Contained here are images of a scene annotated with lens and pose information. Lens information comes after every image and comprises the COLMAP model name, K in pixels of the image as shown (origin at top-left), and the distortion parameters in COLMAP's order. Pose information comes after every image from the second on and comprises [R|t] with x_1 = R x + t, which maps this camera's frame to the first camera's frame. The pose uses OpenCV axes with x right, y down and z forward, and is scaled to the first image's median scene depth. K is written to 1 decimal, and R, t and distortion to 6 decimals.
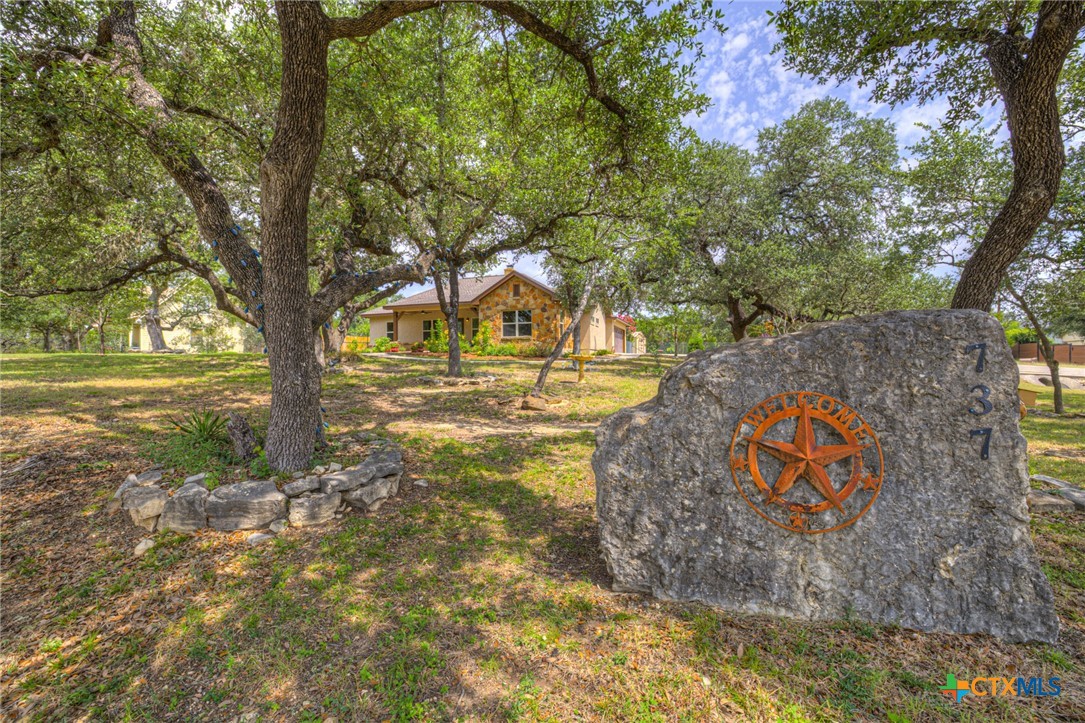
lens RADIAL K [[480.8, 0, 541.3], [0, 480.8, 362.2], [0, 0, 1]] dist [-0.005474, -0.000361]
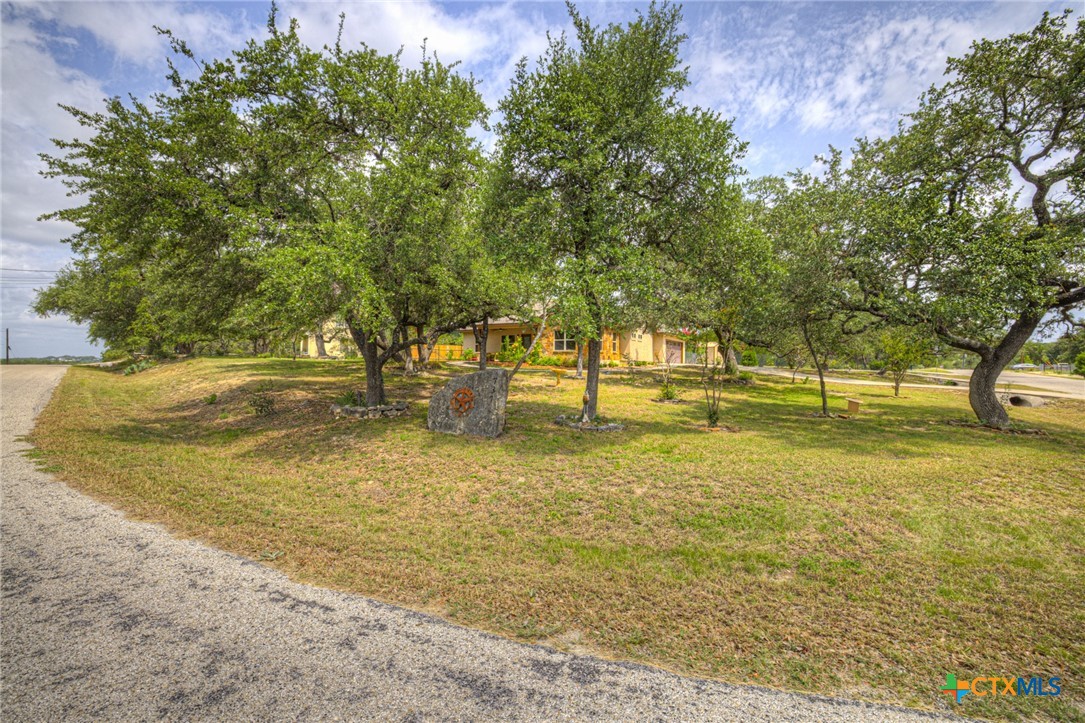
lens RADIAL K [[480.8, 0, 543.8], [0, 480.8, 361.0], [0, 0, 1]] dist [-0.005474, -0.000361]
pose [[0.974299, 0.022136, -0.224168, 0.197128], [-0.024447, 0.999673, -0.007538, -0.015055], [0.223928, 0.012824, 0.974521, -0.284194]]
